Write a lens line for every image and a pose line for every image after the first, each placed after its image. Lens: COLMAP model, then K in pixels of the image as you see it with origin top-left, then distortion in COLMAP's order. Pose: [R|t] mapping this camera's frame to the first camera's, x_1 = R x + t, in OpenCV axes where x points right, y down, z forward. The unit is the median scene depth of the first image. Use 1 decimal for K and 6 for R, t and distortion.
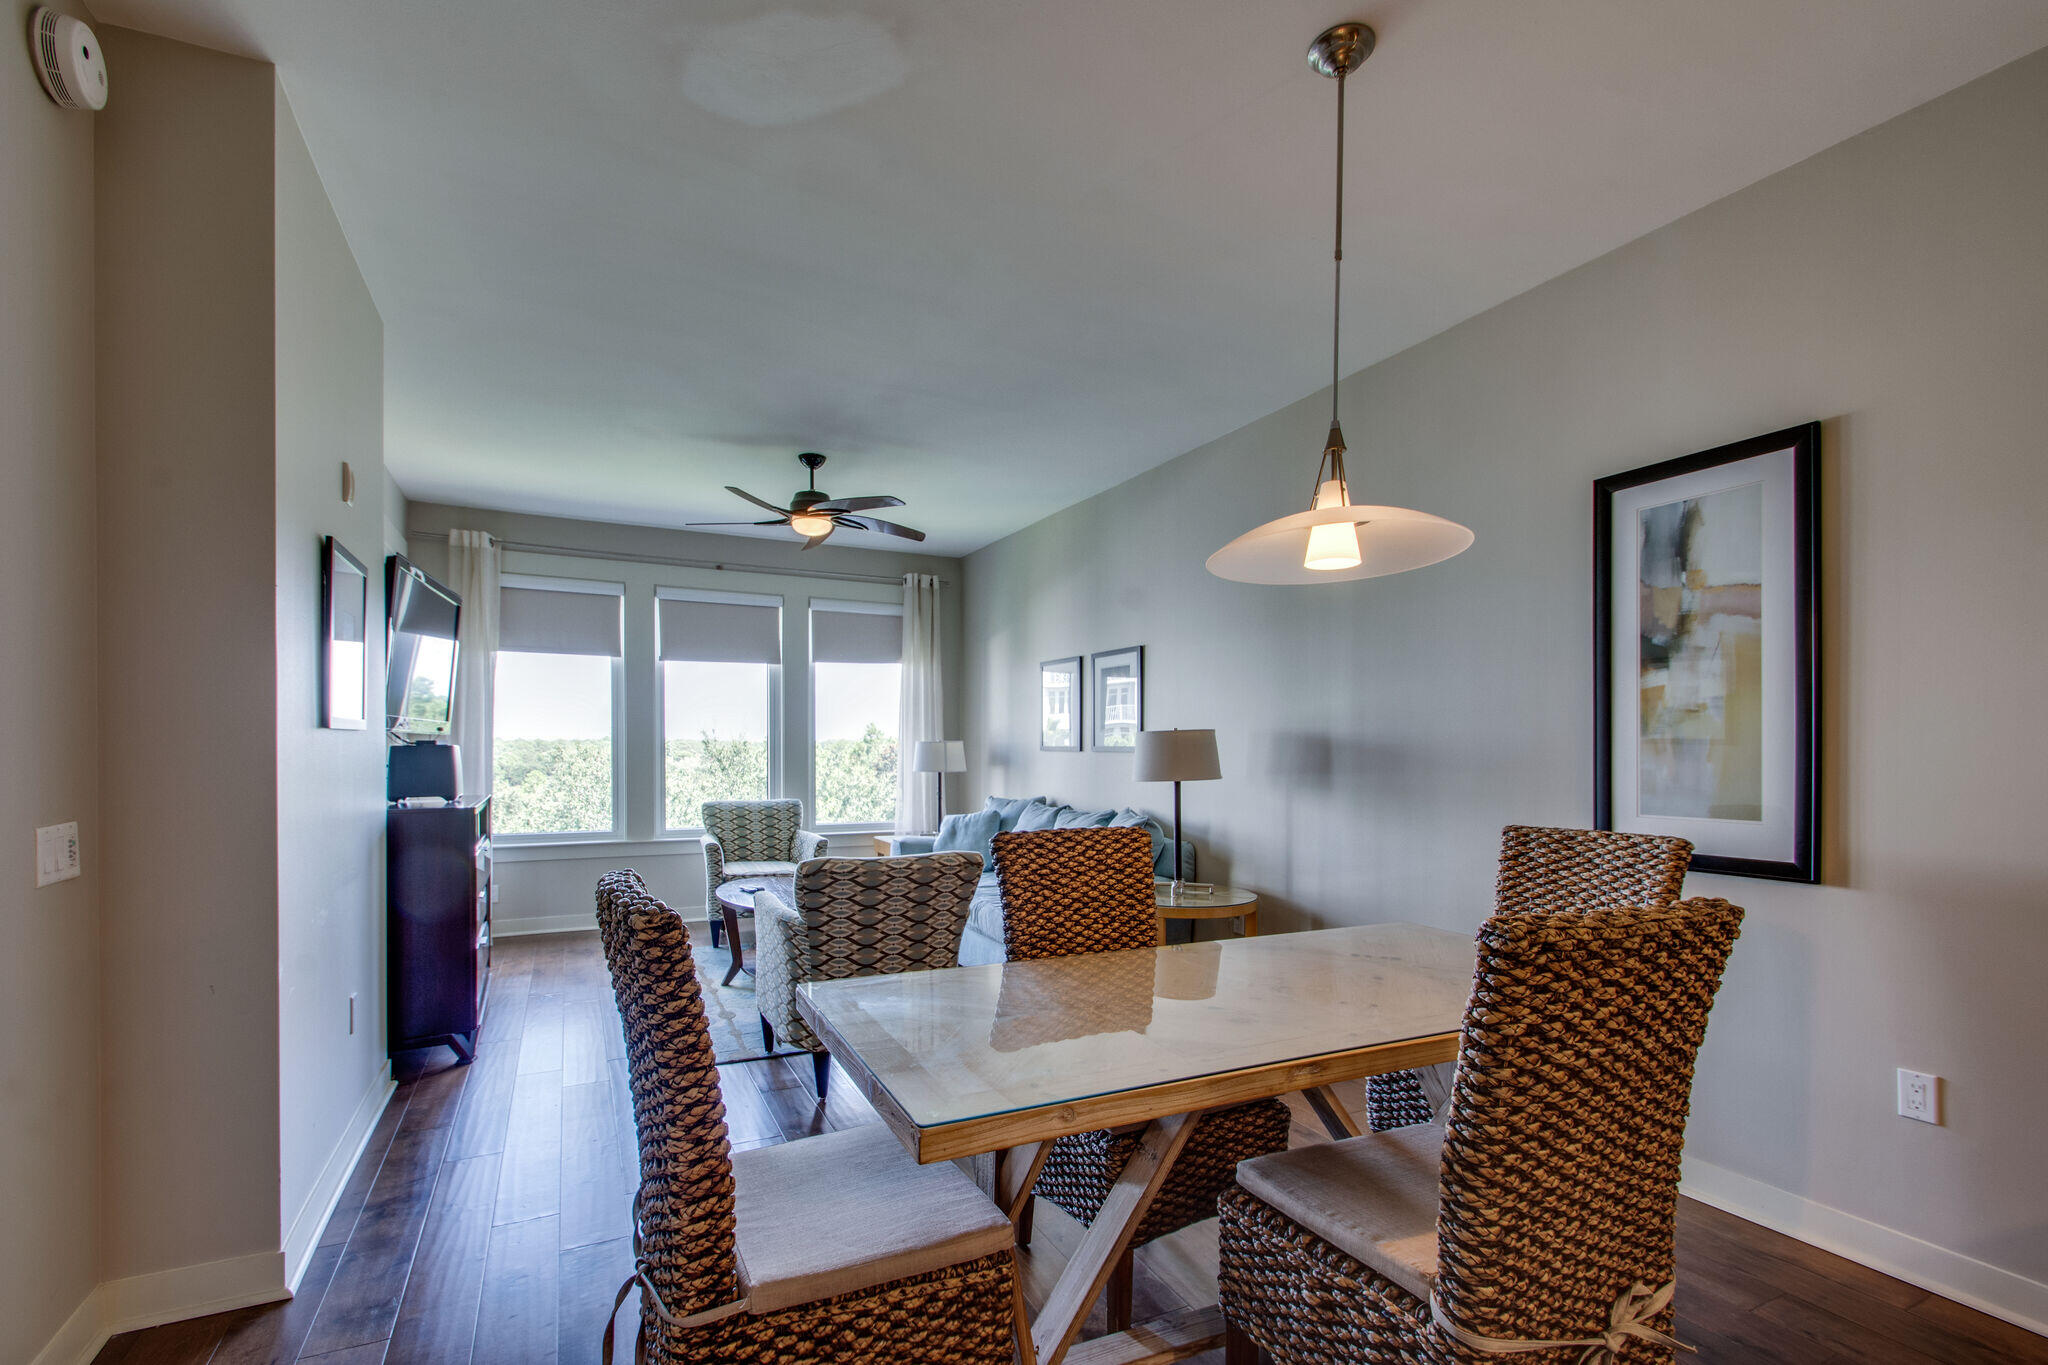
lens RADIAL K [[903.0, 0, 982.9], [0, 903.0, 760.5], [0, 0, 1]] dist [0.012120, -0.010856]
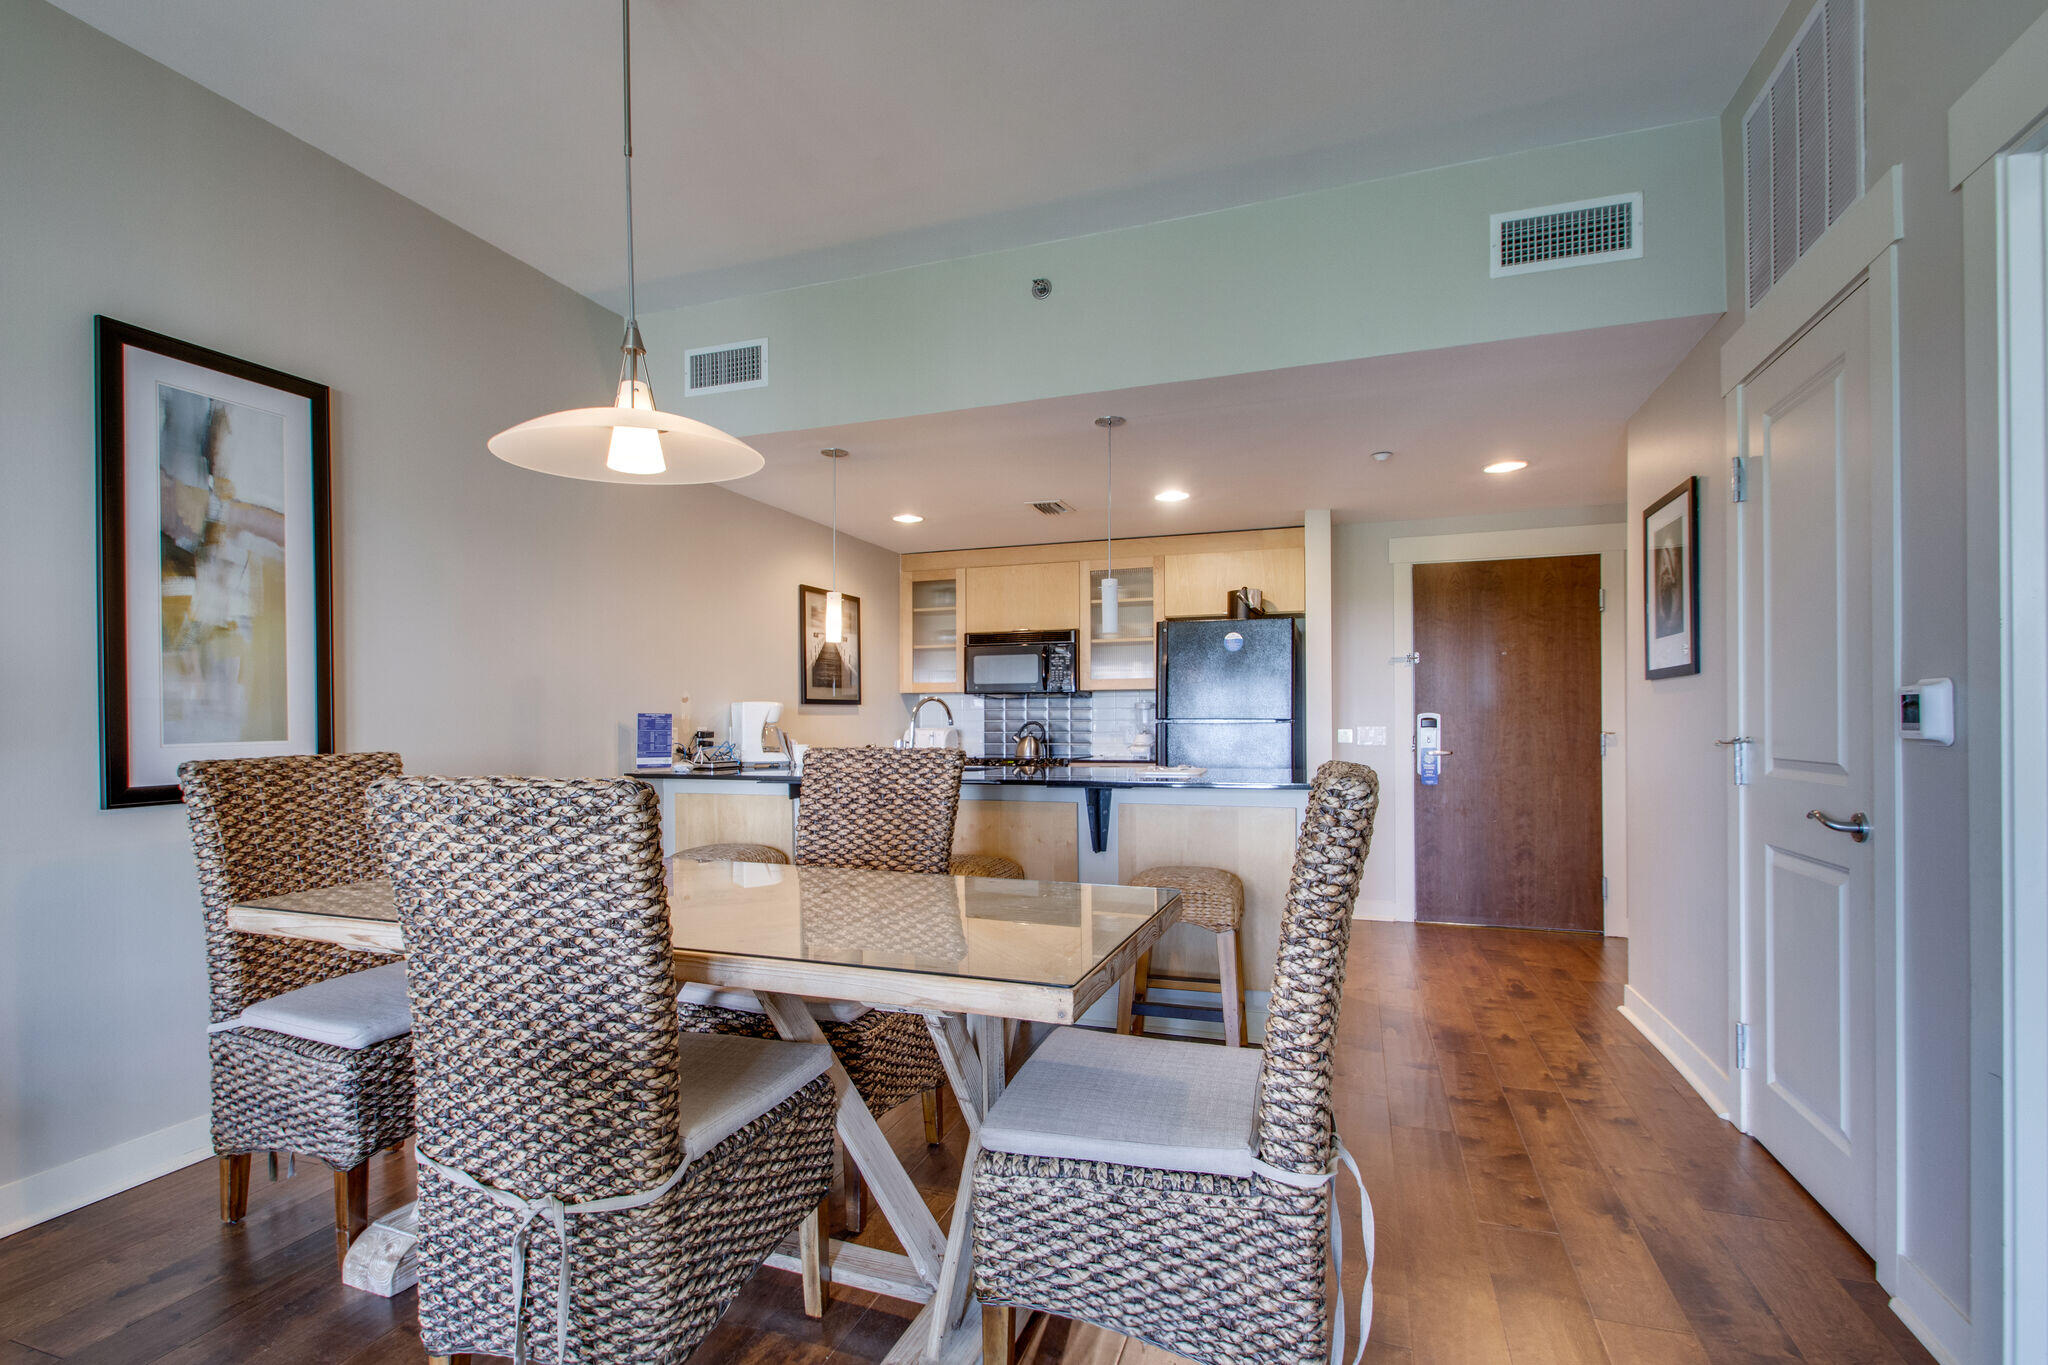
lens RADIAL K [[990.3, 0, 1000.1], [0, 990.3, 723.6], [0, 0, 1]] dist [0.019674, -0.020091]
pose [[-0.716273, -0.002957, 0.697814, -0.251035], [0.012015, 0.999791, 0.016569, 0.017883], [-0.697717, 0.020253, -0.716087, 0.585024]]
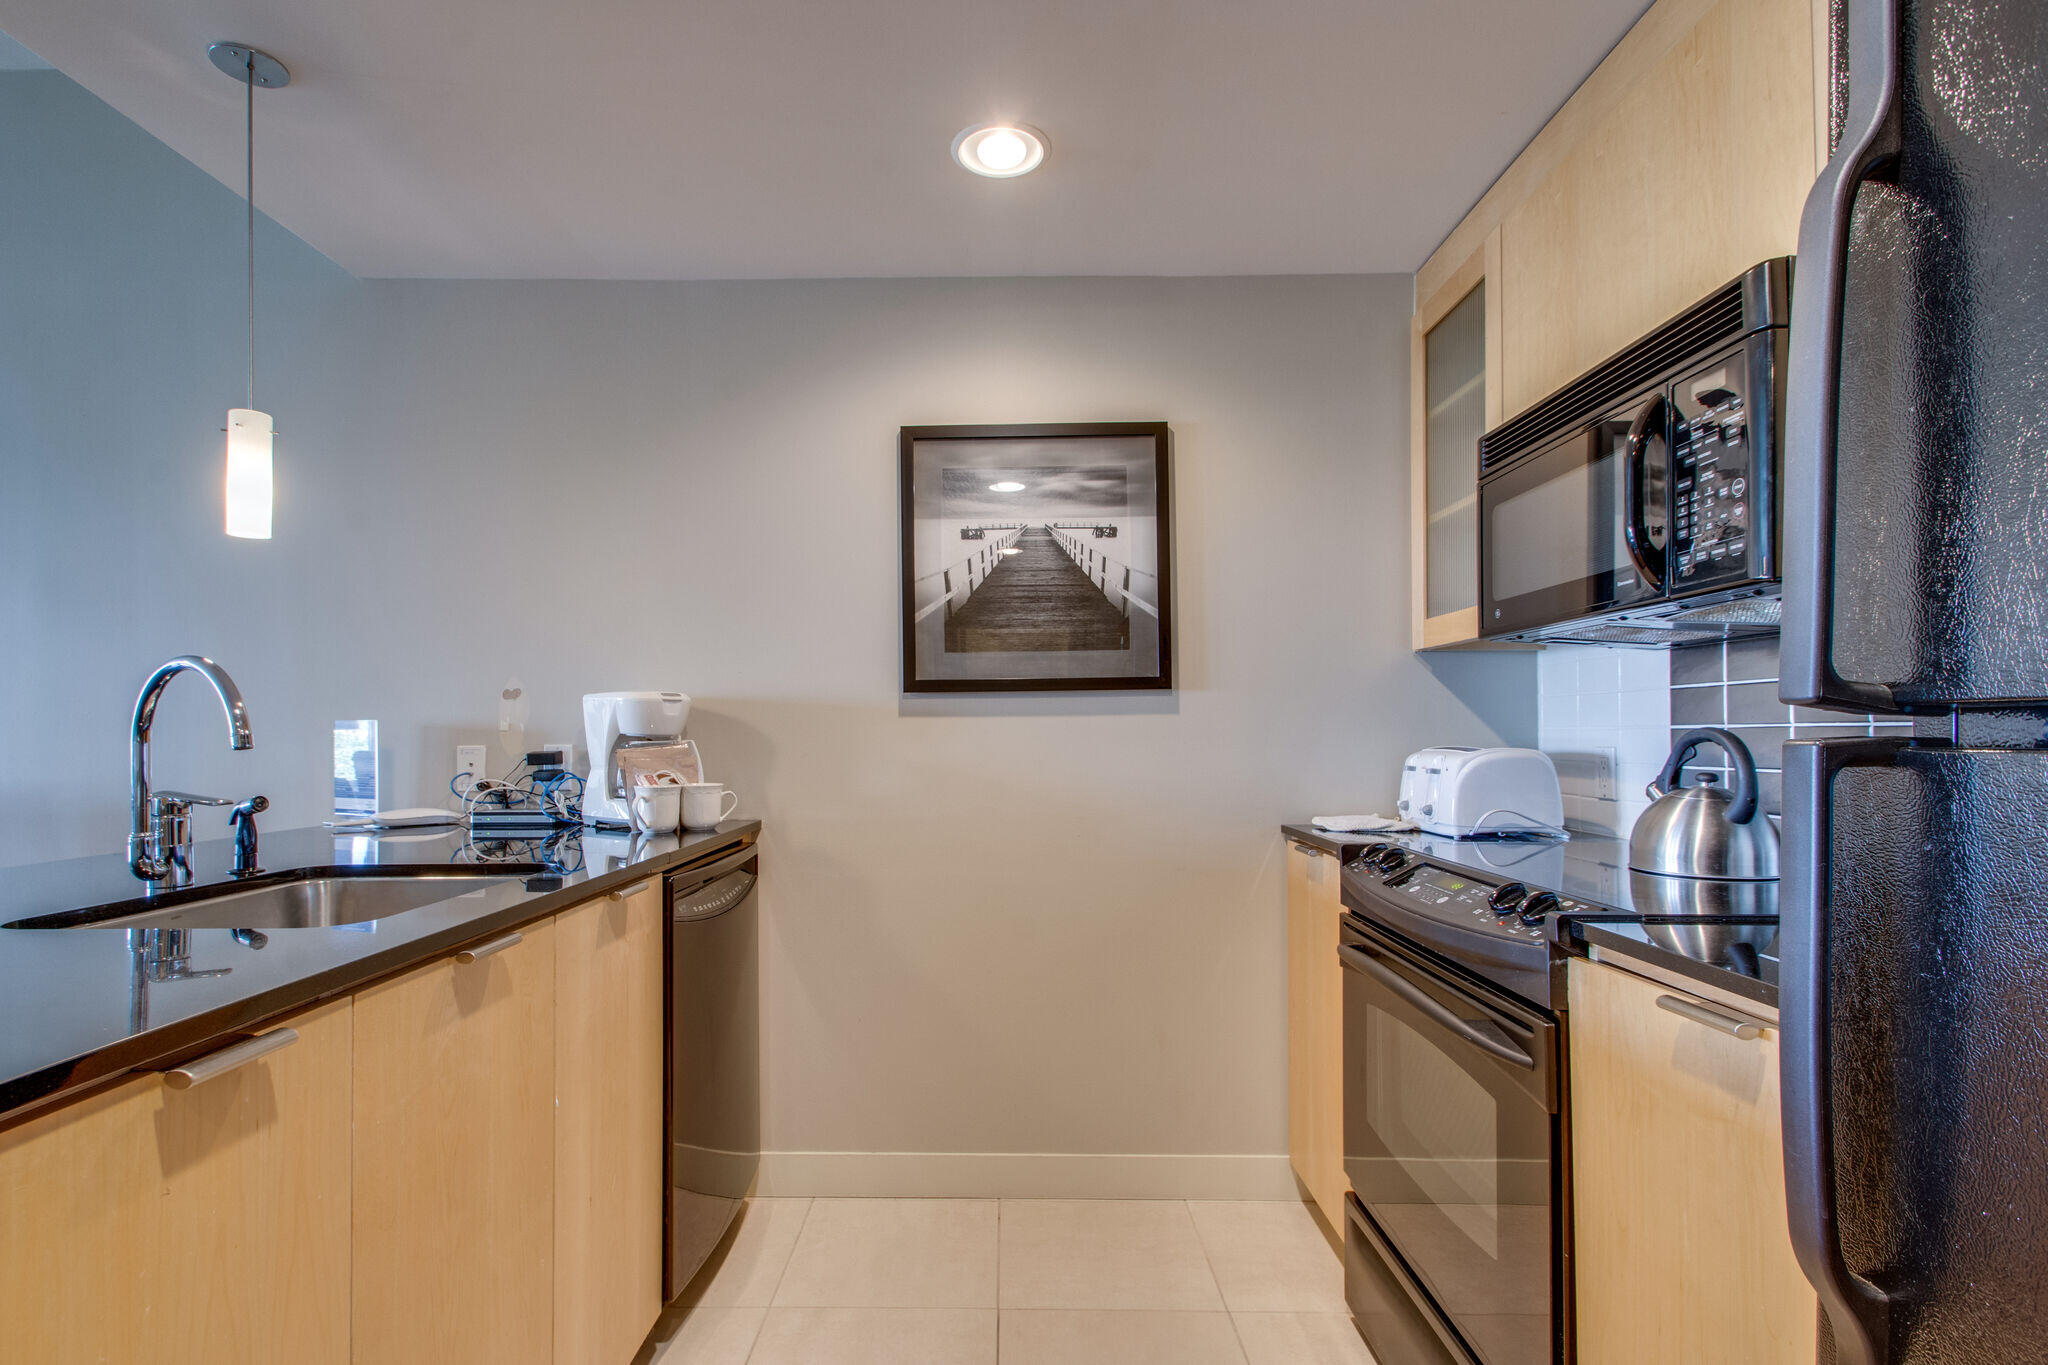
lens RADIAL K [[990.3, 0, 1000.1], [0, 990.3, 723.6], [0, 0, 1]] dist [0.019674, -0.020091]
pose [[0.427422, 0.000391, 0.904052, 0.214246], [0.023755, 0.999650, -0.011663, 0.033103], [-0.903740, 0.026461, 0.427263, -0.248875]]
